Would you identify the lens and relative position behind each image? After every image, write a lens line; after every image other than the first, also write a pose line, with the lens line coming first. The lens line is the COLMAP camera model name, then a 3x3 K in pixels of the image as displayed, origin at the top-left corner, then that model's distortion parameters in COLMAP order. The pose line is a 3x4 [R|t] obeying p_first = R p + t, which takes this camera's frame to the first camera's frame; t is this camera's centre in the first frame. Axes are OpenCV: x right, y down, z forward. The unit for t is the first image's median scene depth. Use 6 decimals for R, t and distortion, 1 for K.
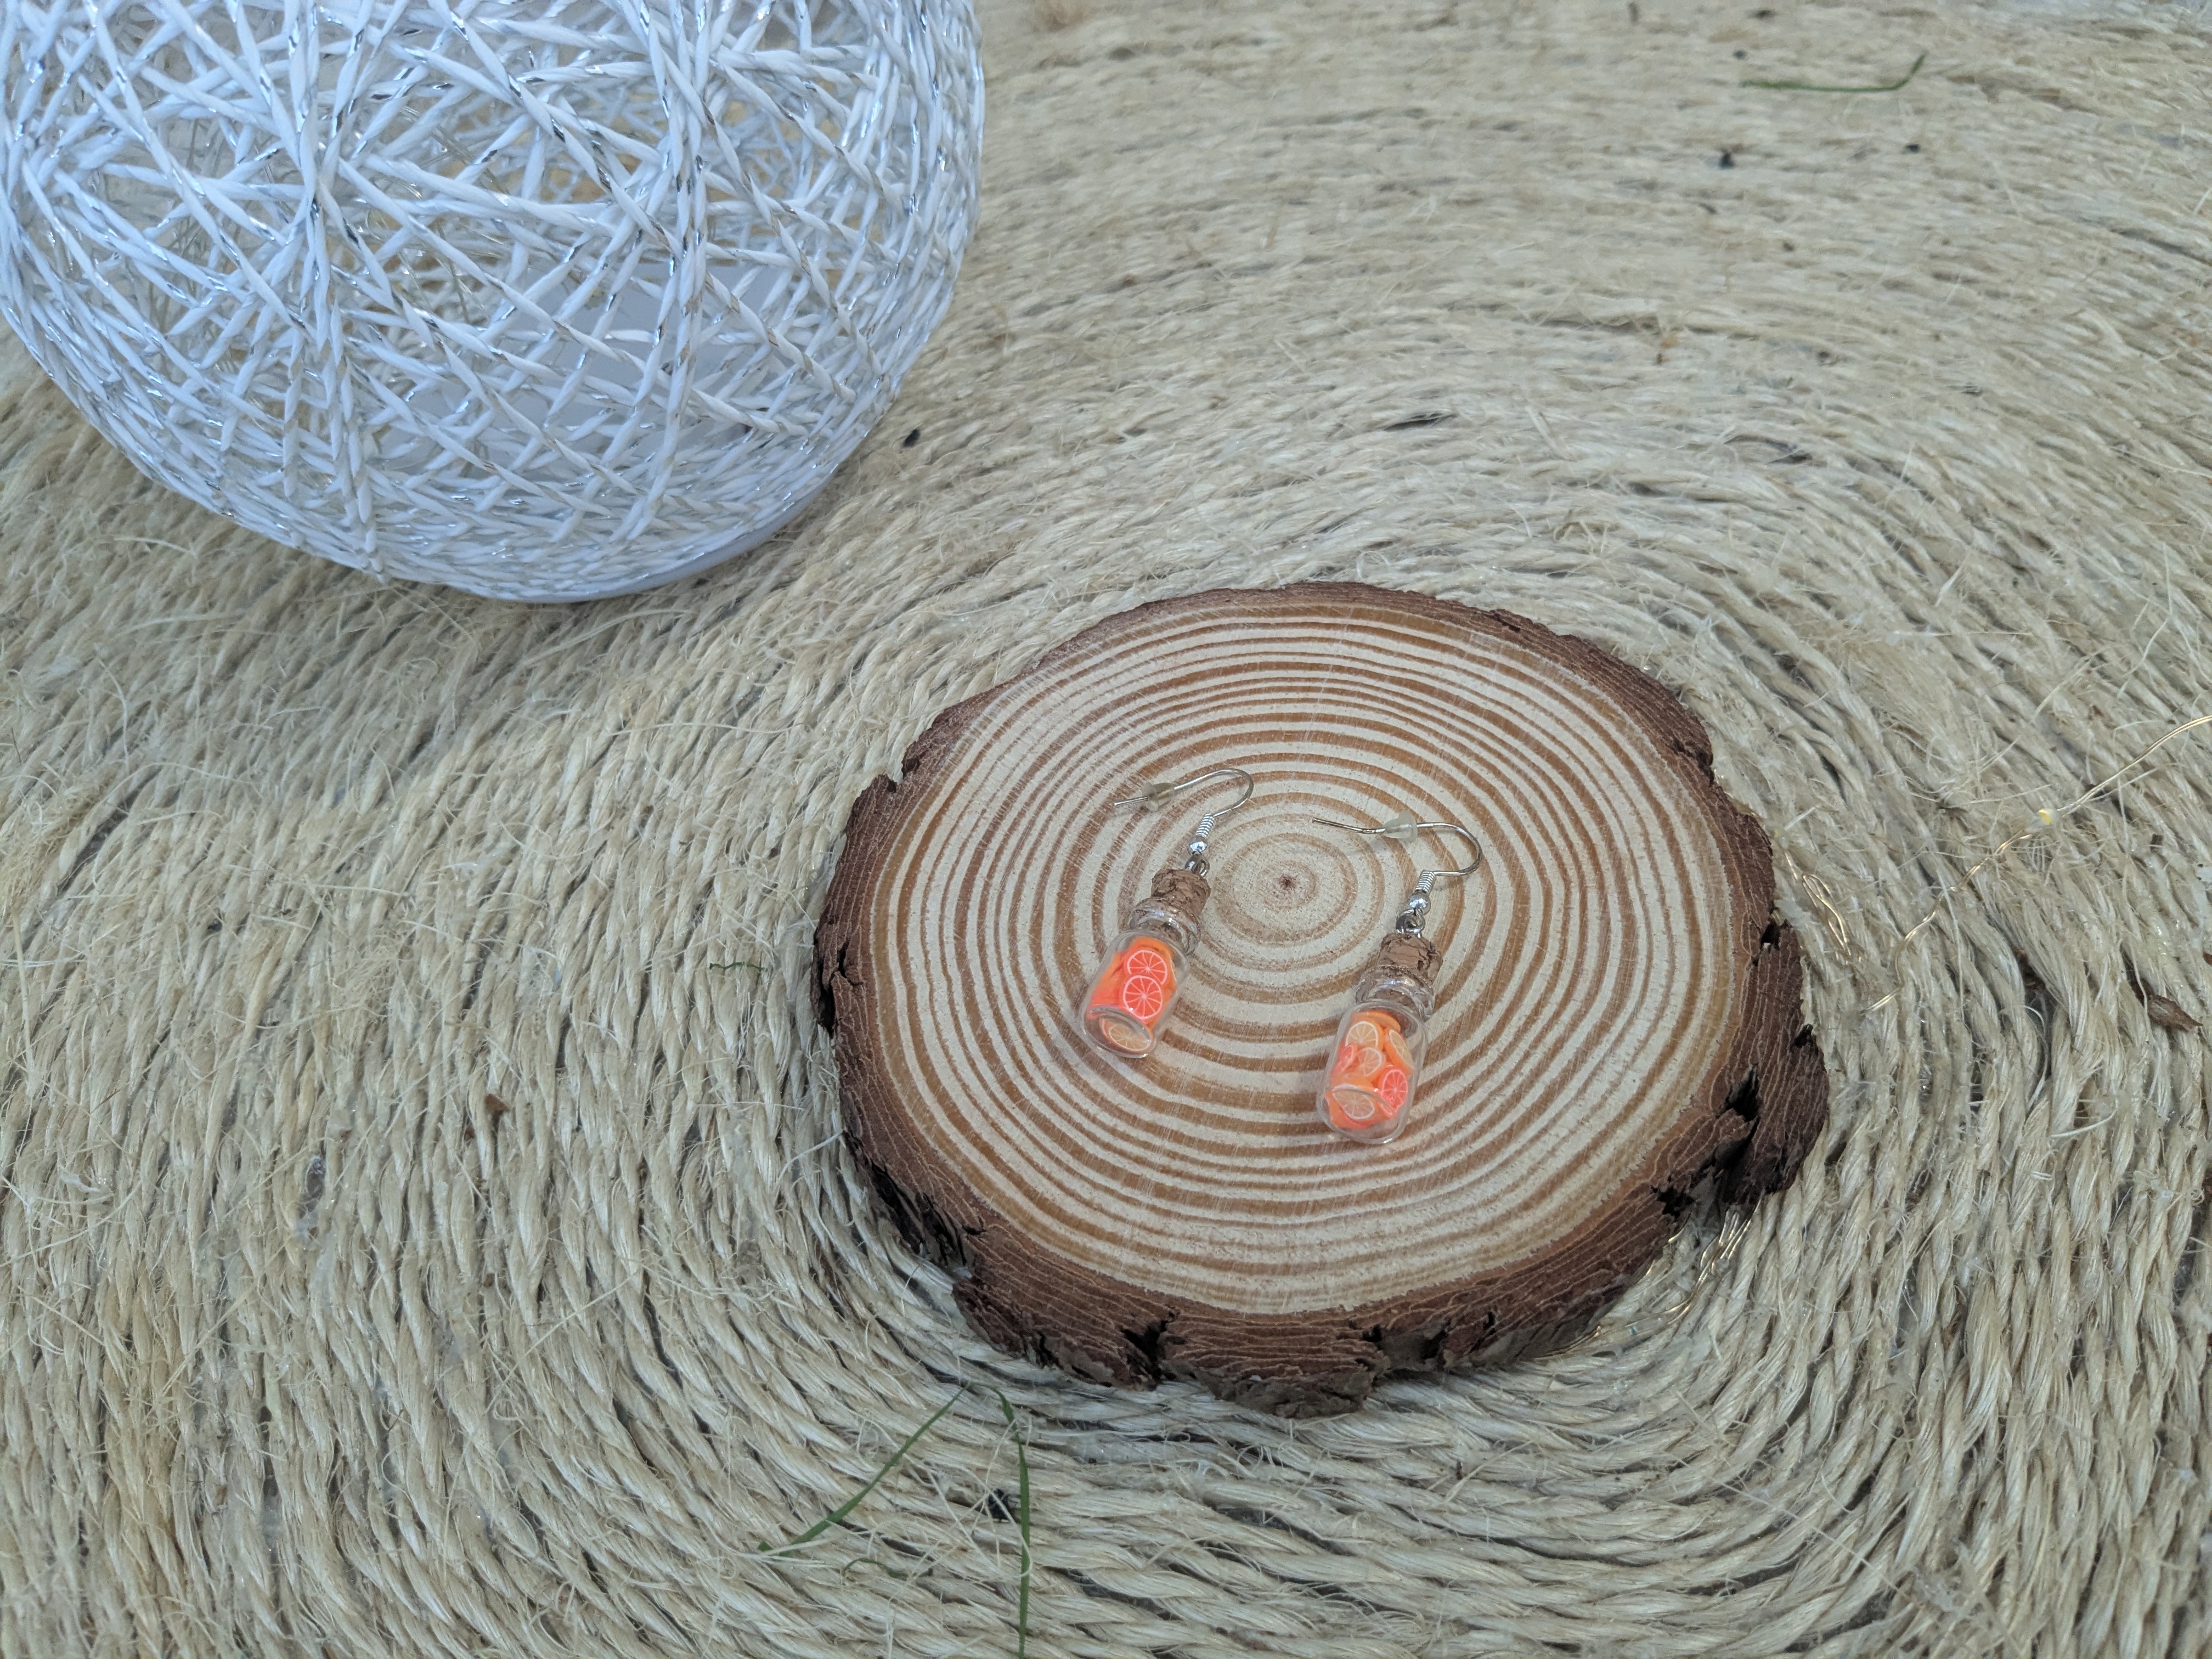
lens RADIAL K [[1814.7, 0, 1124.5], [0, 1814.7, 825.2], [0, 0, 1]] dist [0.020693, -0.071658]
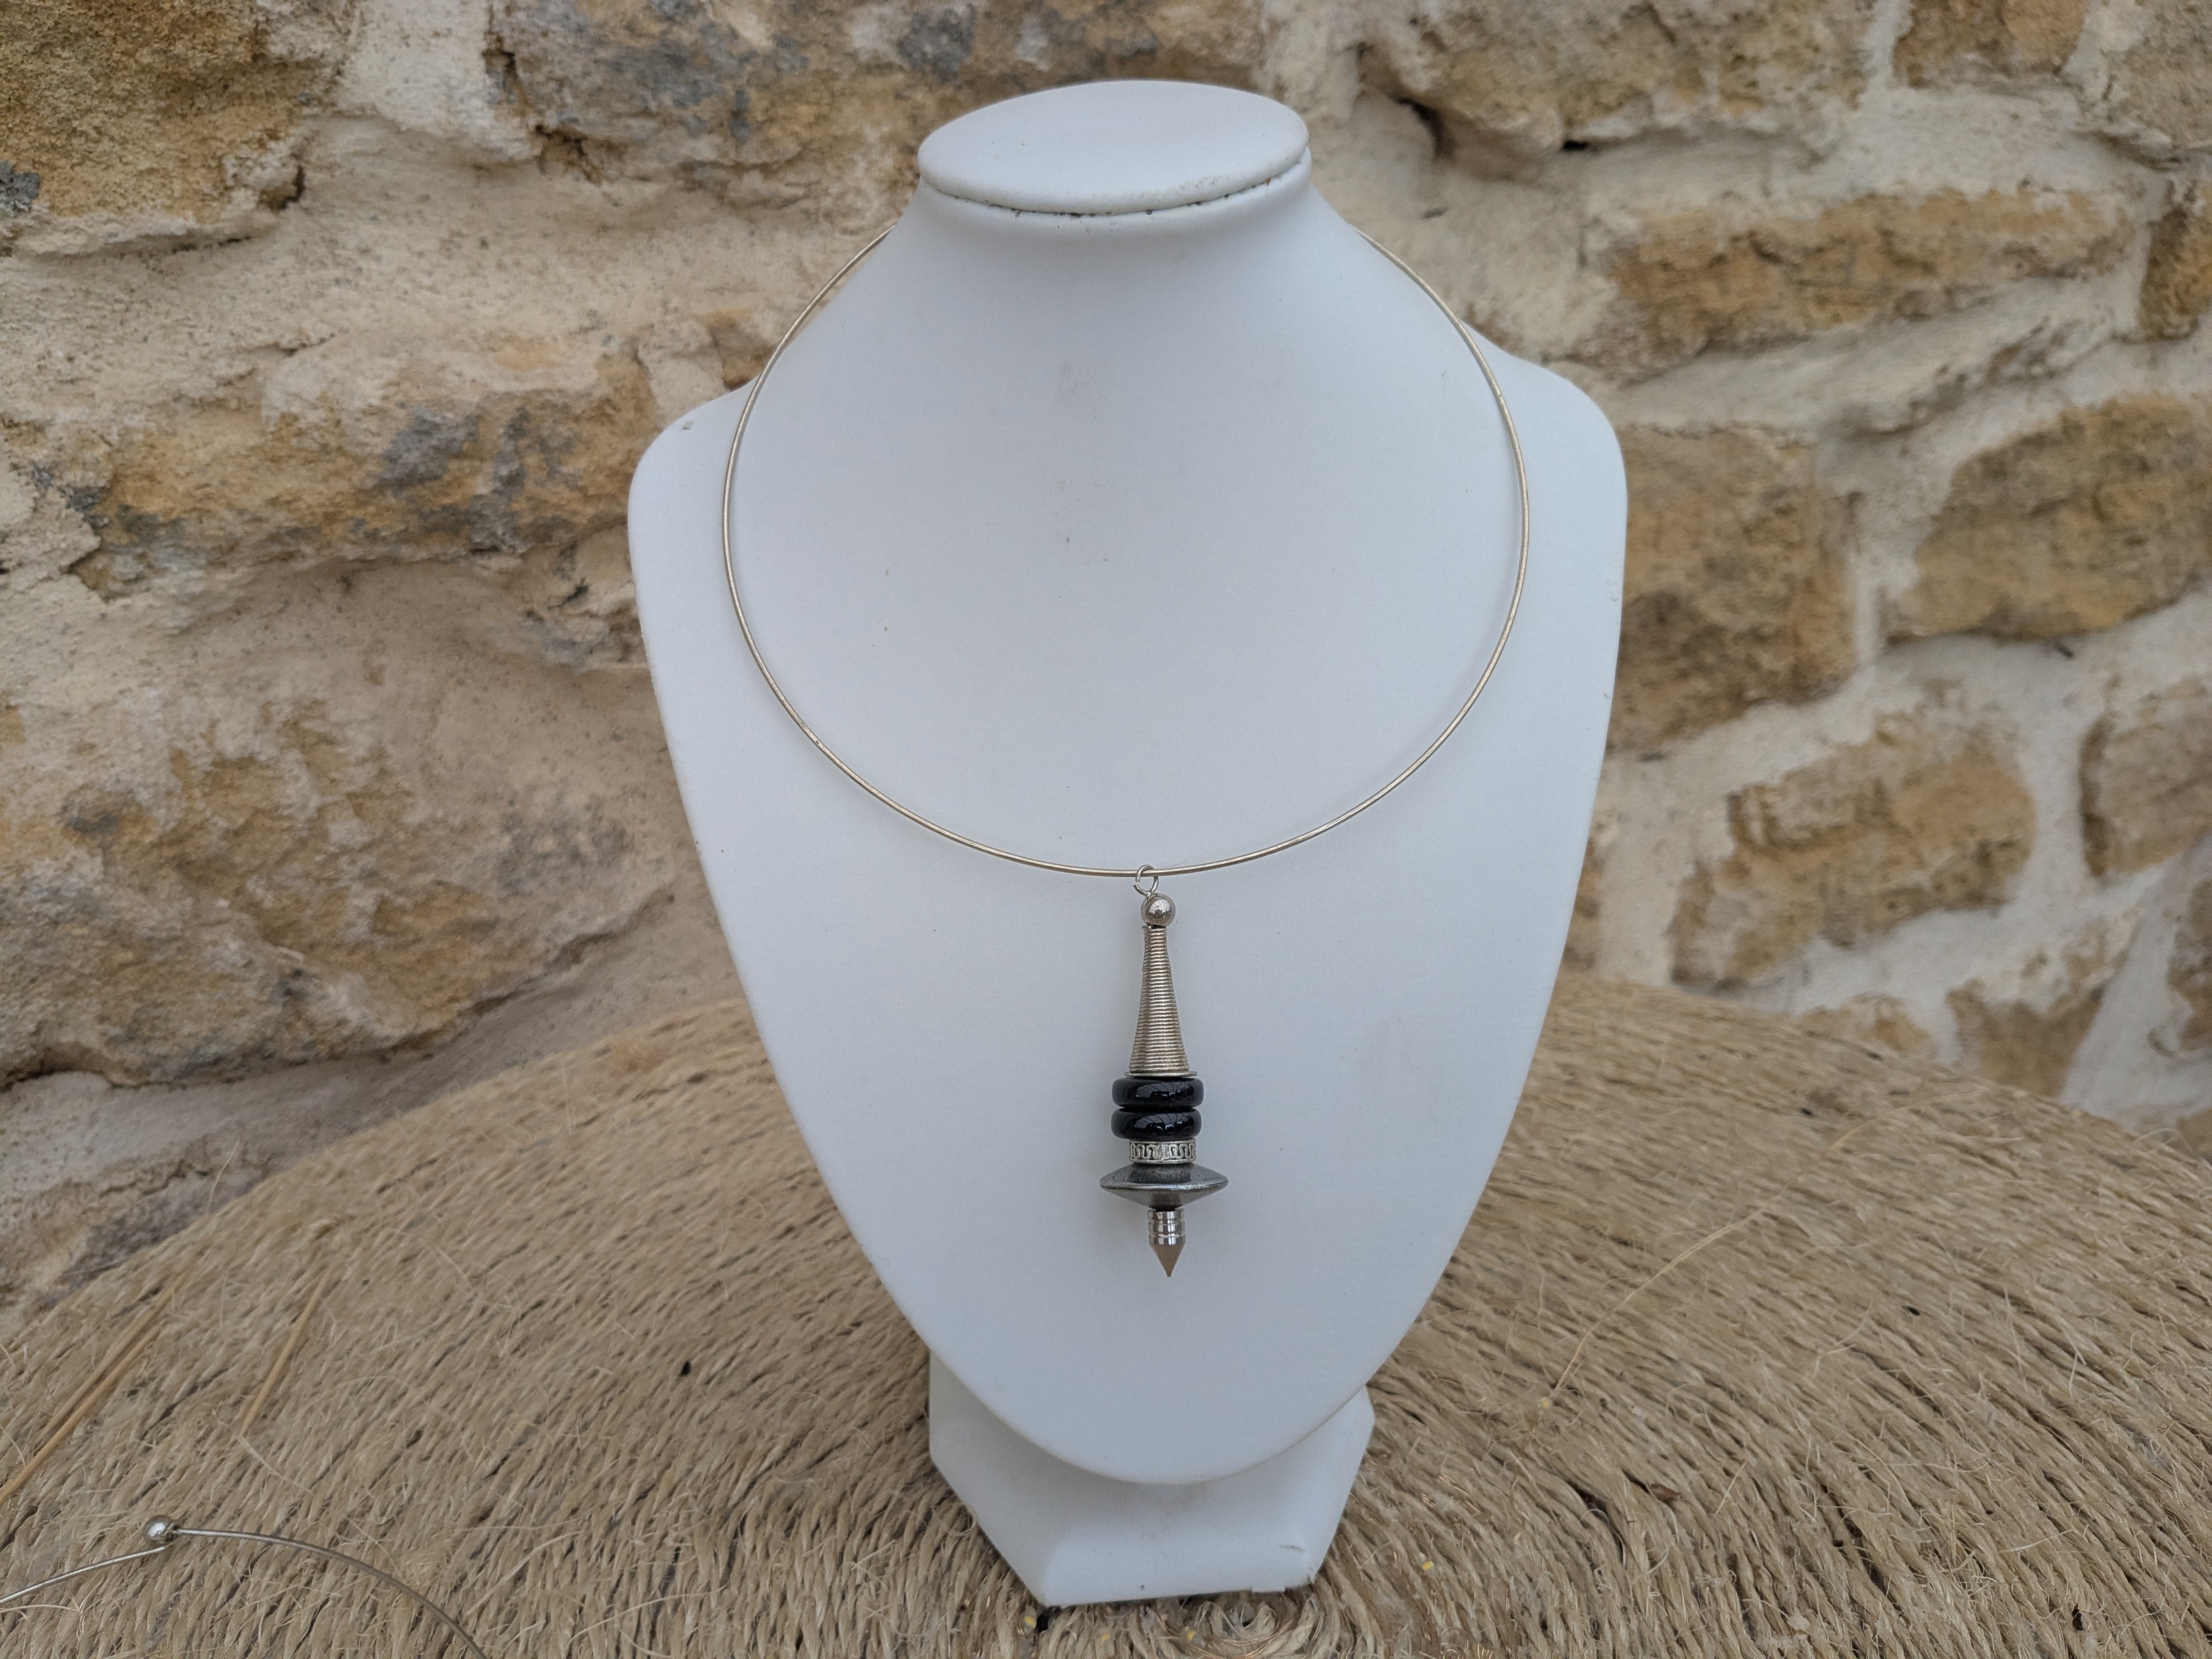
lens RADIAL K [[1814.7, 0, 1094.0], [0, 1814.7, 796.1], [0, 0, 1]] dist [0.020693, -0.071658]
pose [[0.894084, -0.084260, 0.439903, -0.522593], [0.299584, 0.842613, -0.447495, 0.144949], [-0.332962, 0.531886, 0.778610, -0.422076]]
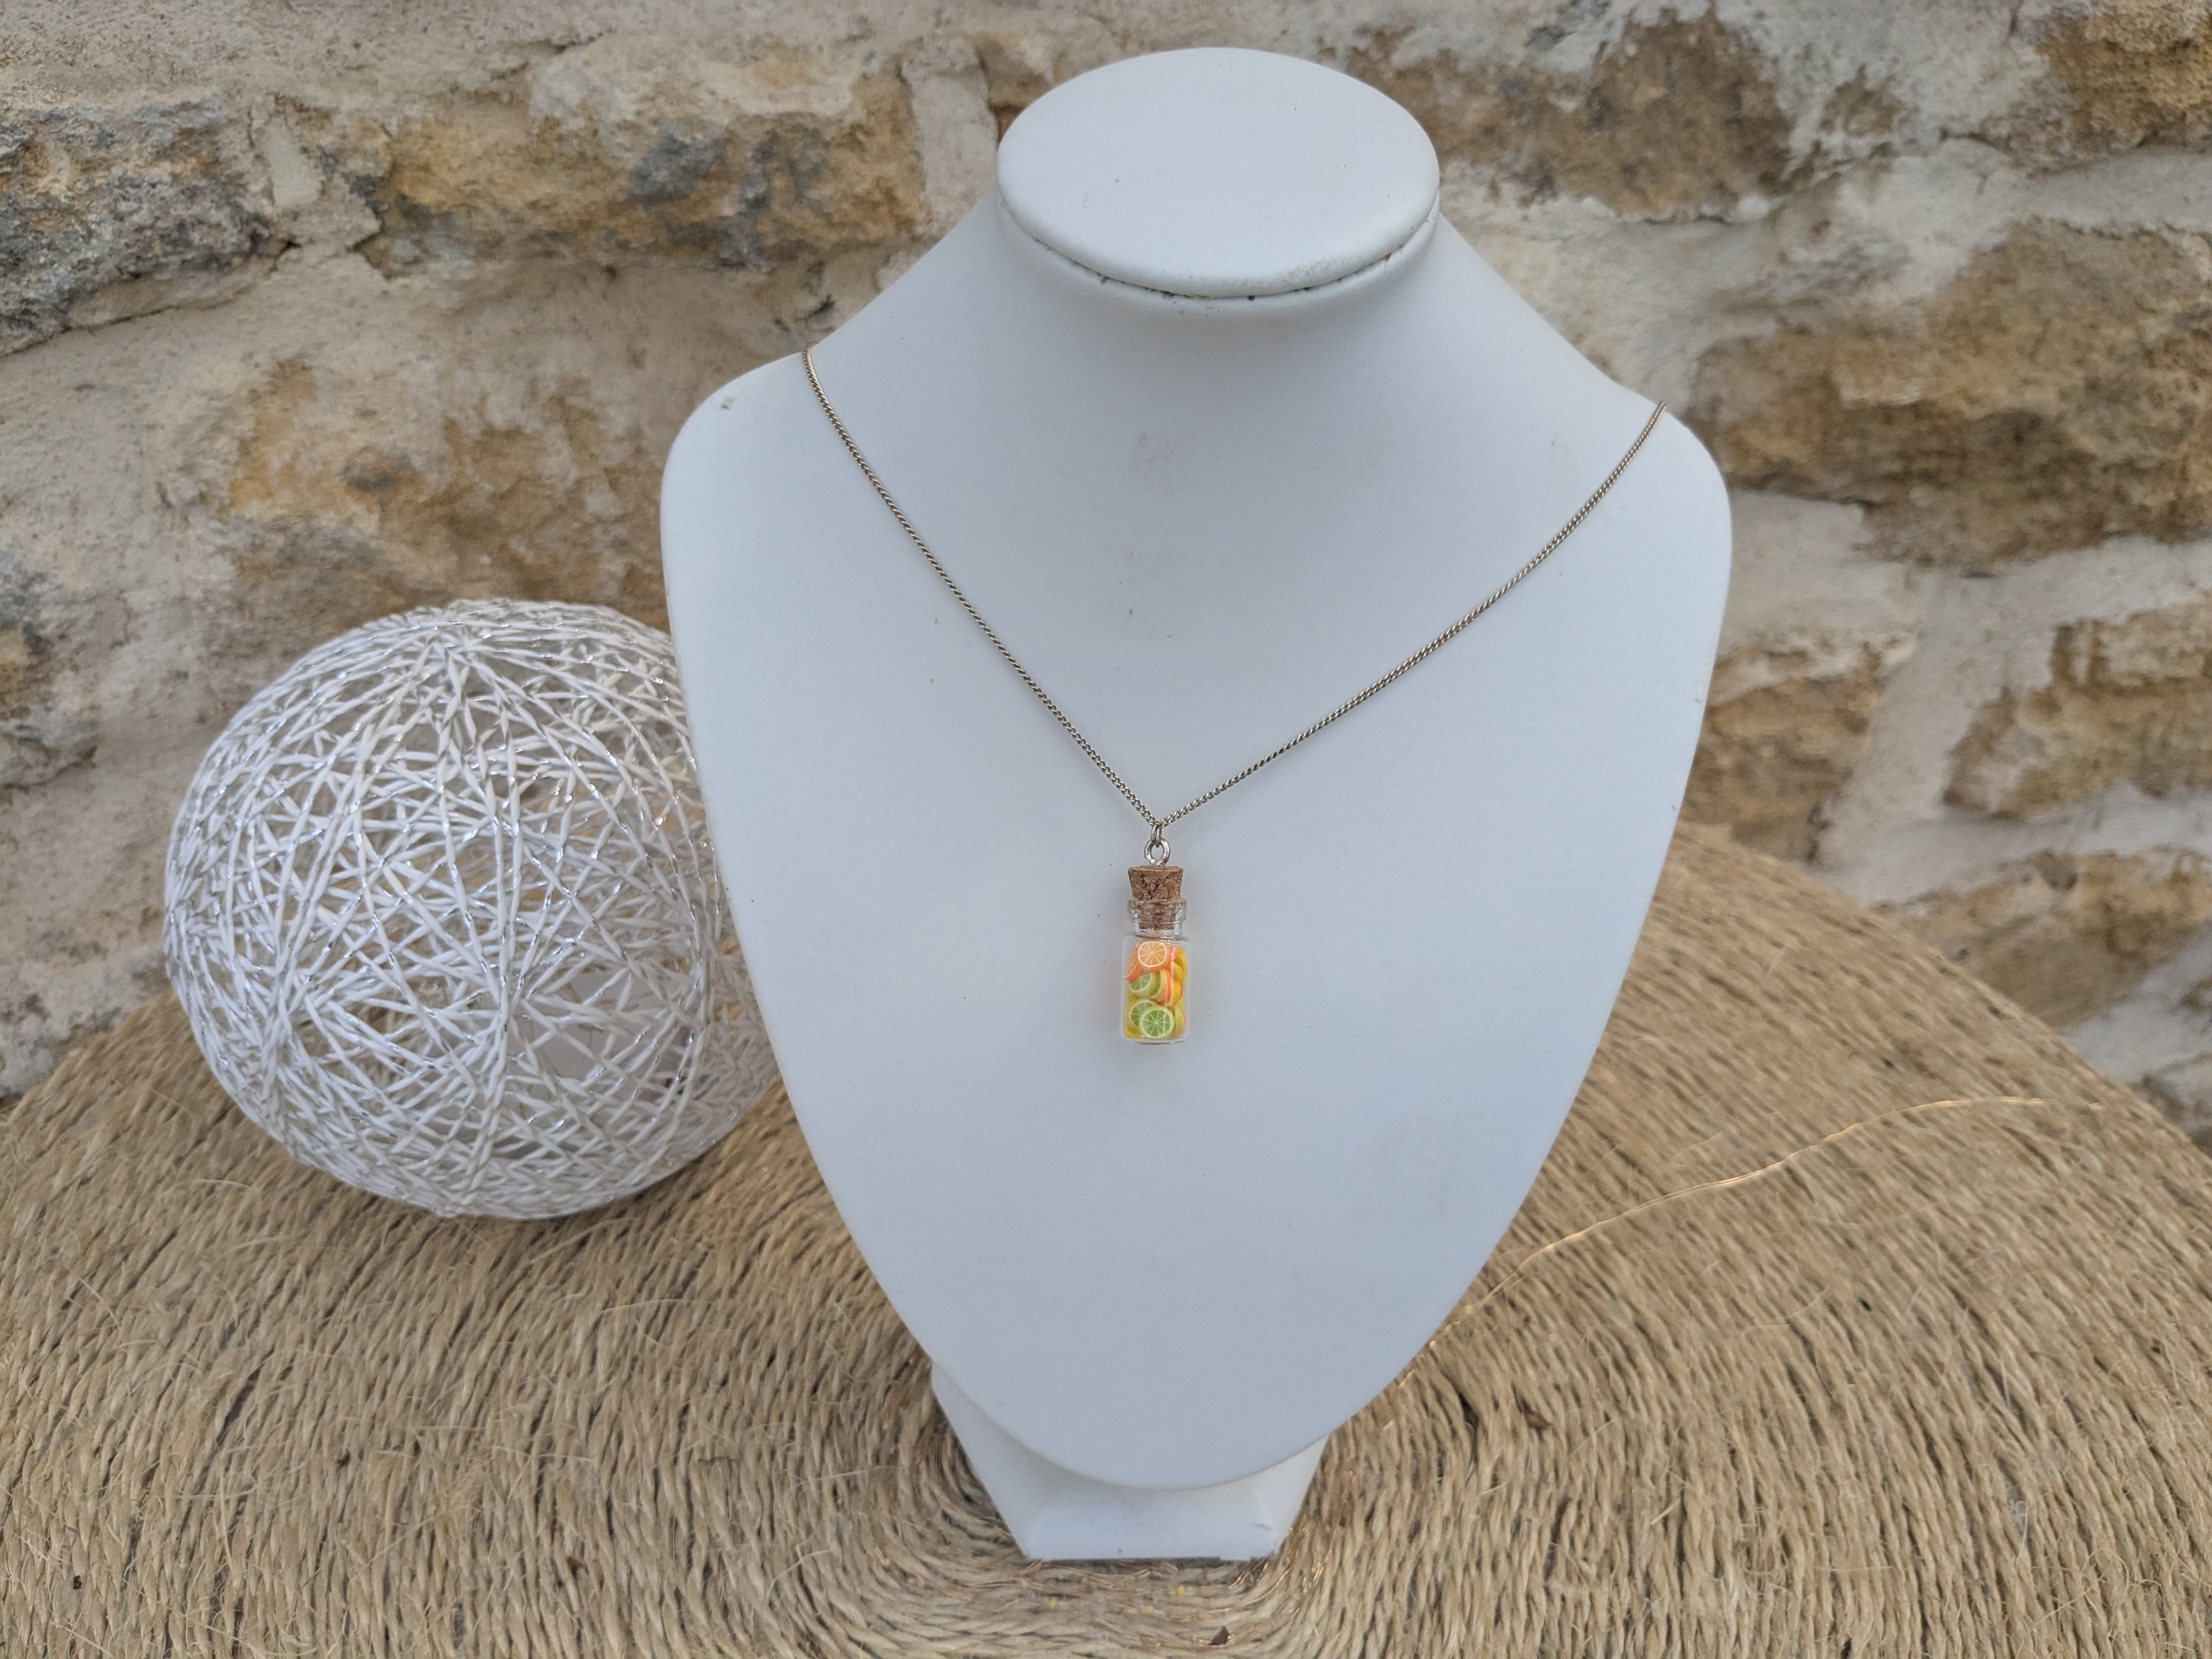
lens RADIAL K [[1814.7, 0, 1125.4], [0, 1814.7, 854.8], [0, 0, 1]] dist [0.020693, -0.071658]
pose [[0.973183, -0.008137, 0.229889, -0.231375], [0.059259, 0.974512, -0.216367, -0.075439], [-0.222269, 0.224188, 0.948861, -0.731679]]
